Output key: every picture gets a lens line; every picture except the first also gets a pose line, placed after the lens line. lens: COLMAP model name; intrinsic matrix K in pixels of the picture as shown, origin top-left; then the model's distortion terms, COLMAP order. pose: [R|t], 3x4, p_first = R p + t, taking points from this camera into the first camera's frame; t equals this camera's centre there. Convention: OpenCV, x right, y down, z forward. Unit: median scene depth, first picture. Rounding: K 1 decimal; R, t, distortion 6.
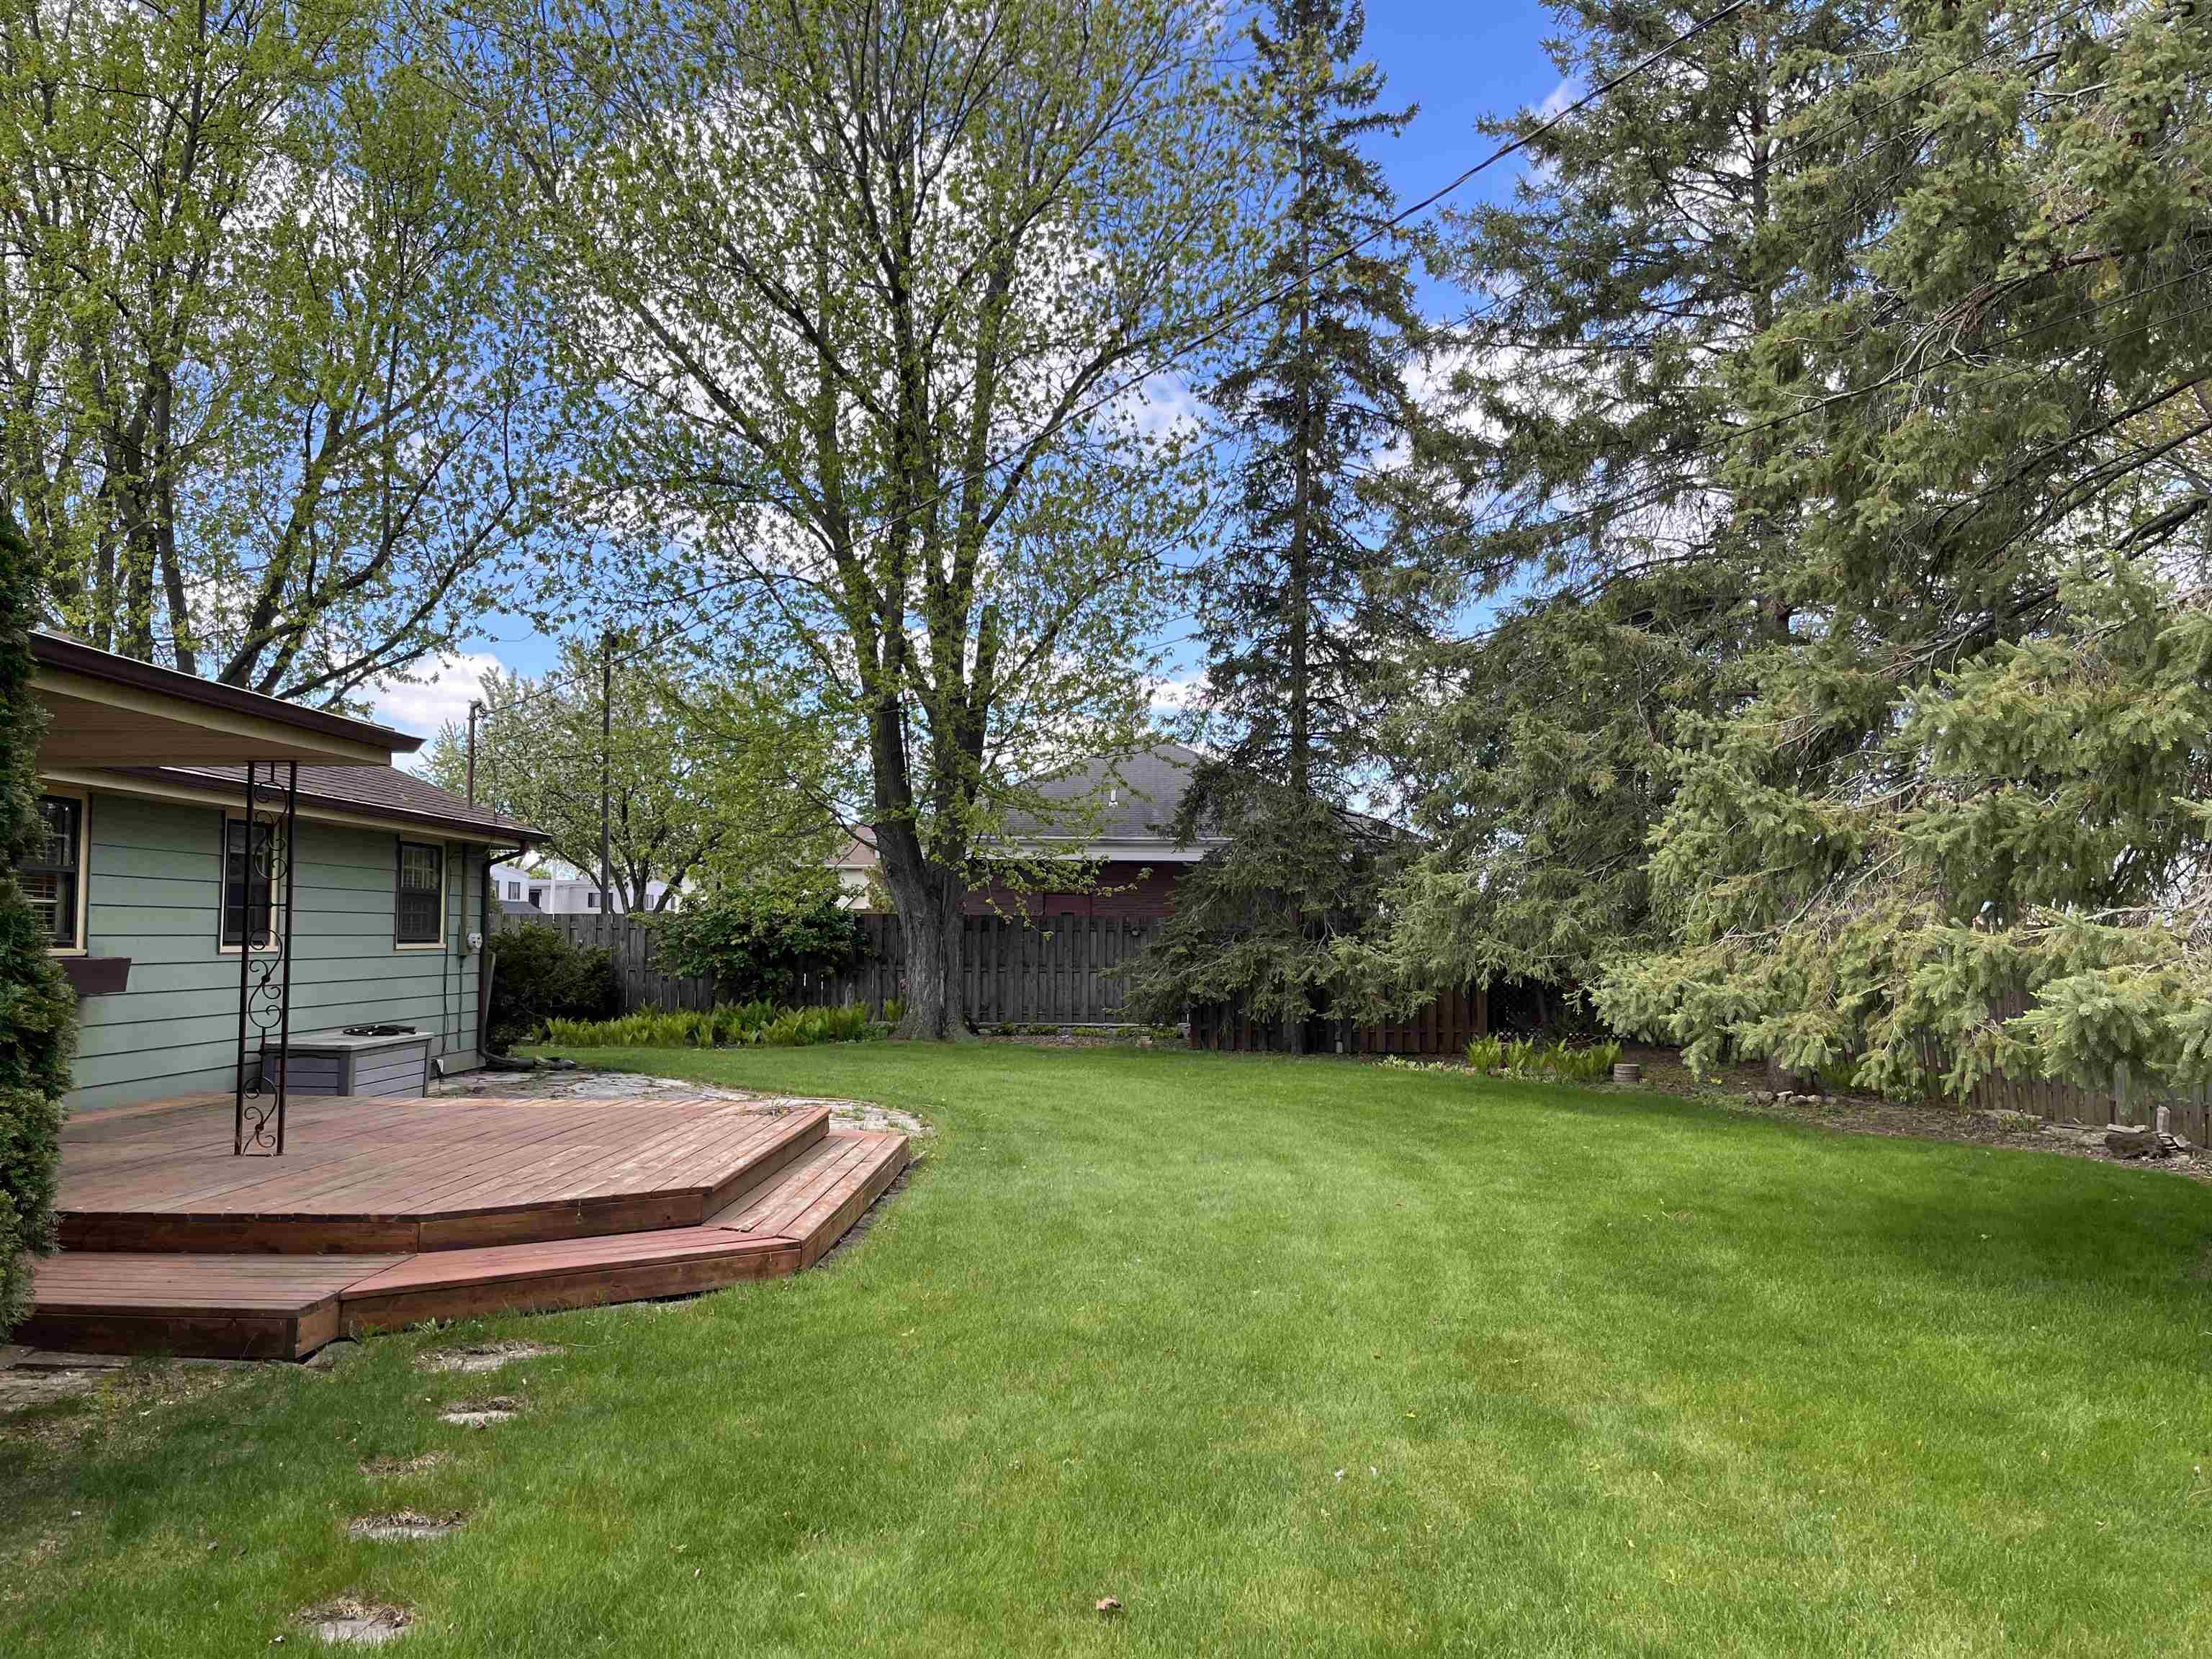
lens RADIAL K [[1681.7, 0, 1107.6], [0, 1681.7, 831.1], [0, 0, 1]] dist [0.004214, 0.000569]
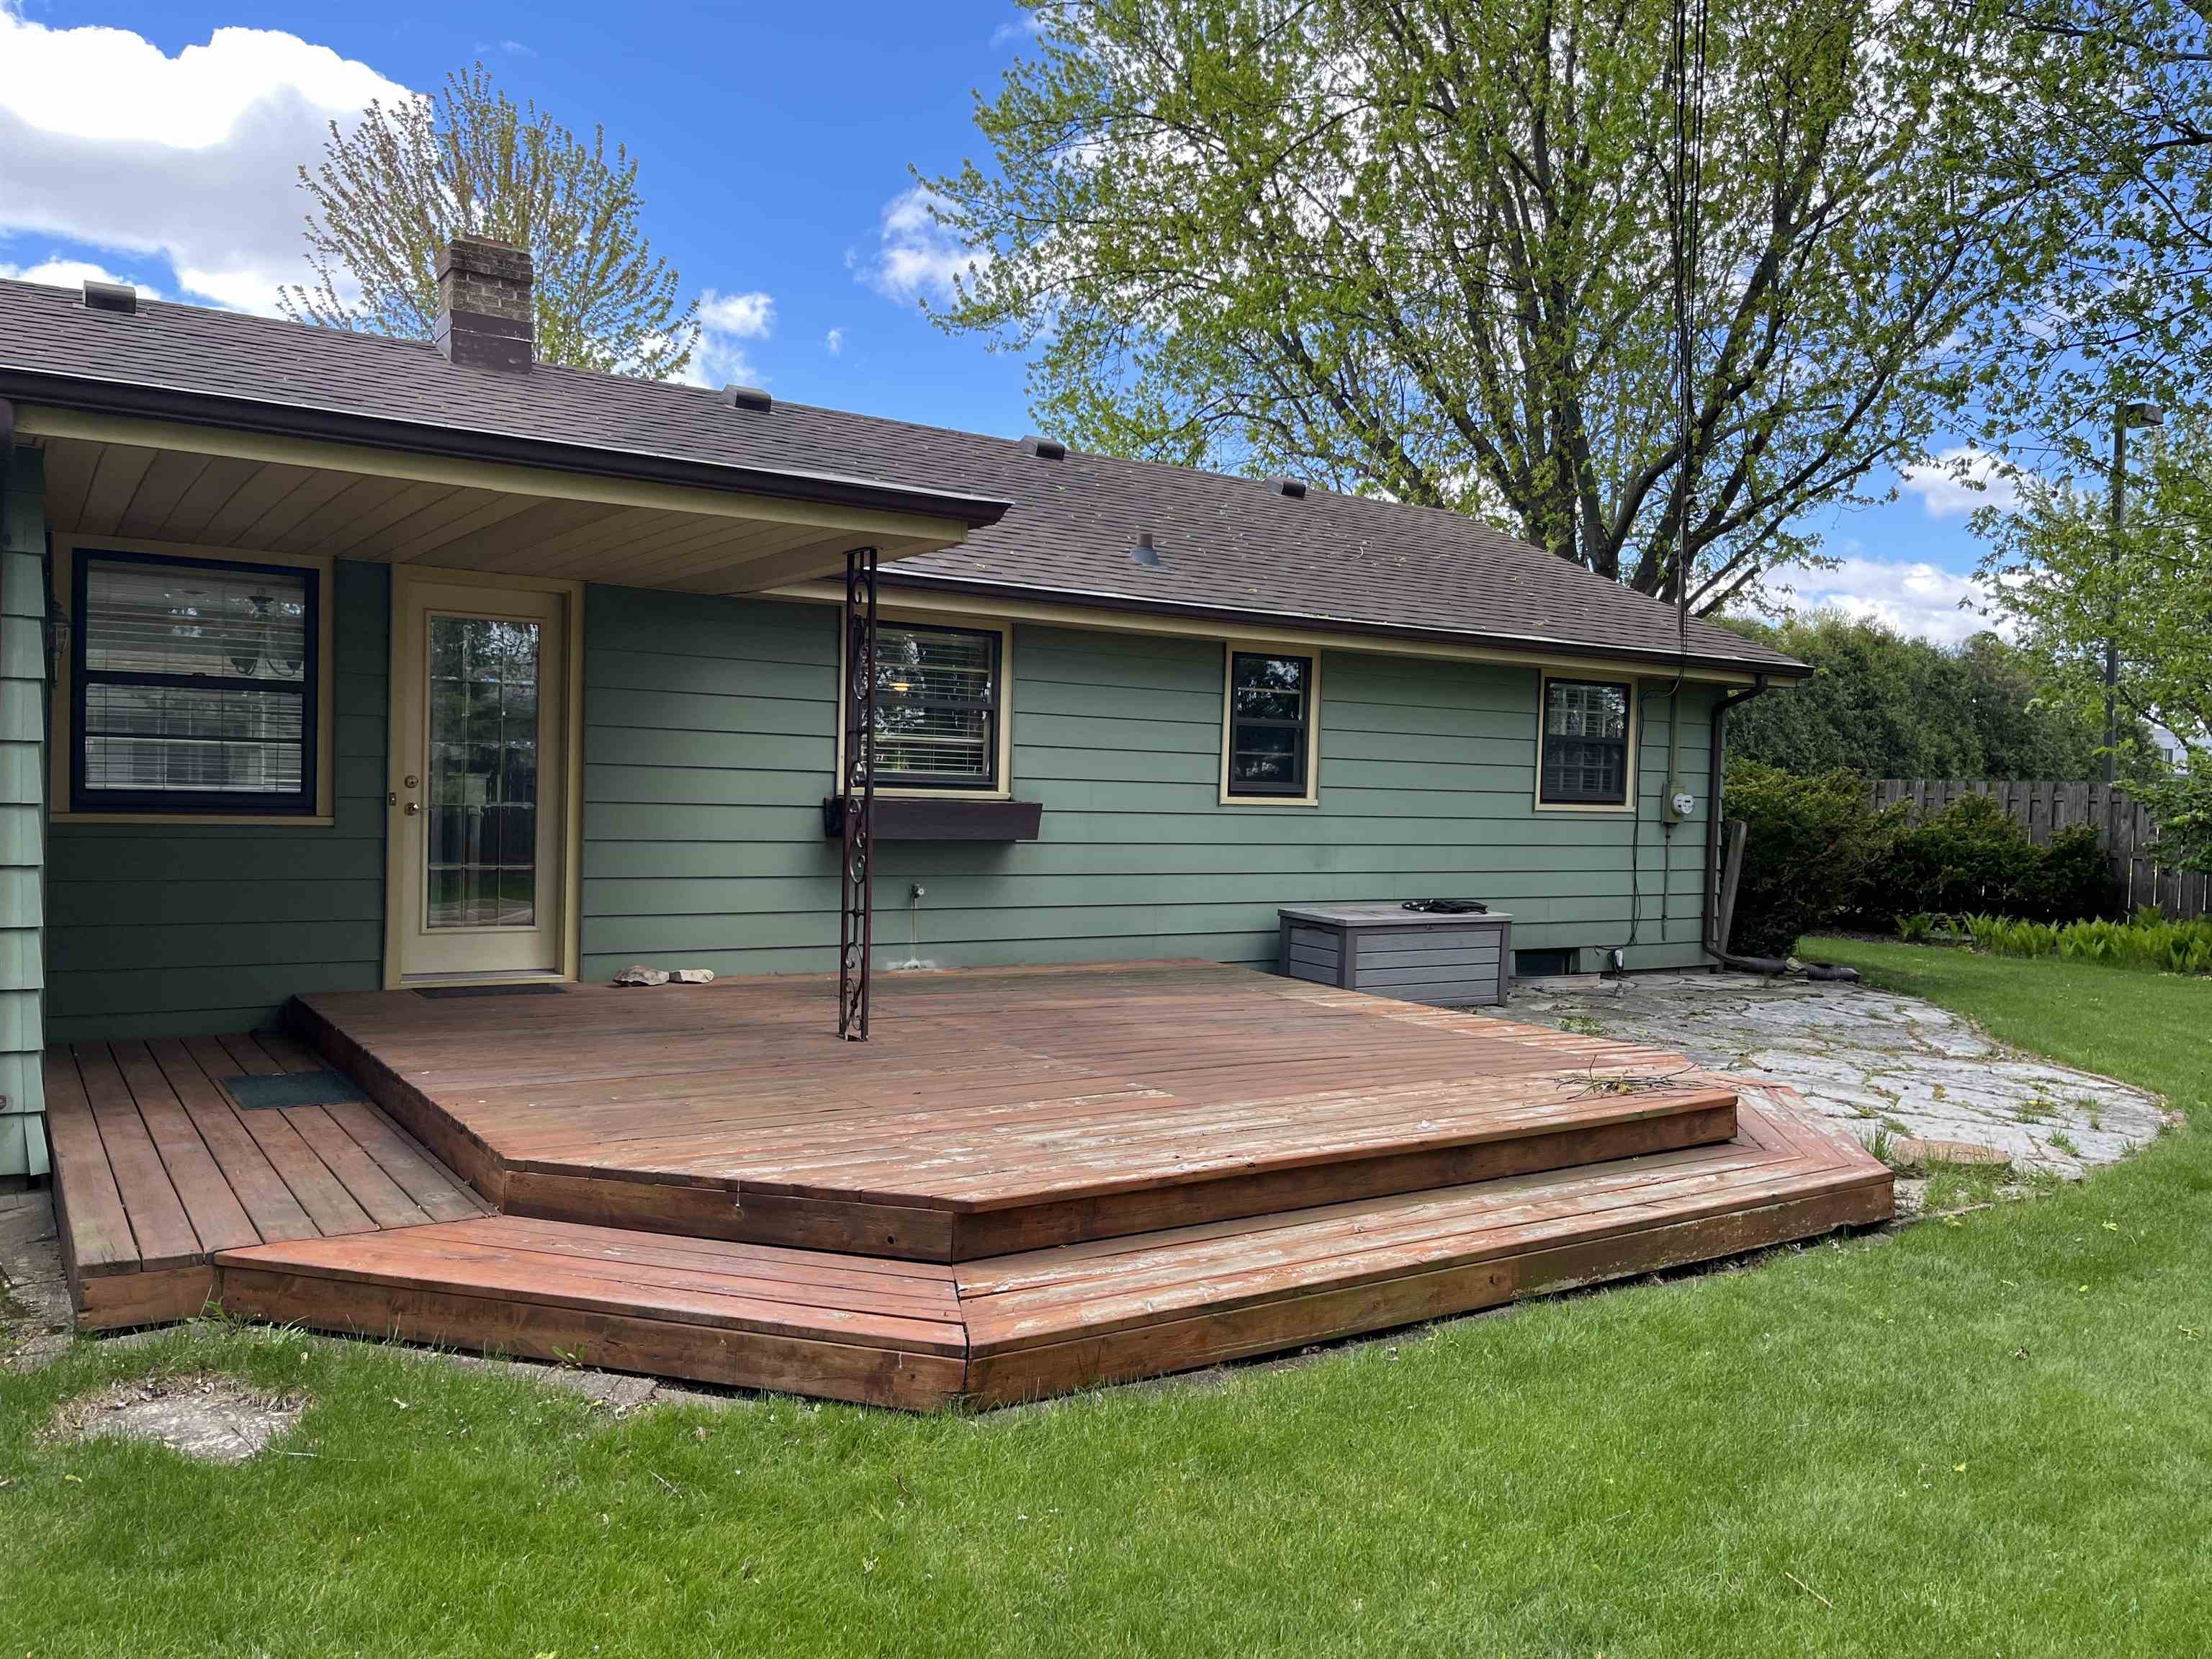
lens RADIAL K [[1681.7, 0, 1104.1], [0, 1681.7, 827.9], [0, 0, 1]] dist [0.004214, 0.000569]
pose [[0.558864, 0.033068, -0.828600, 0.159494], [0.025533, 0.998045, 0.057051, 0.032408], [0.828866, -0.053040, 0.556927, 0.447773]]
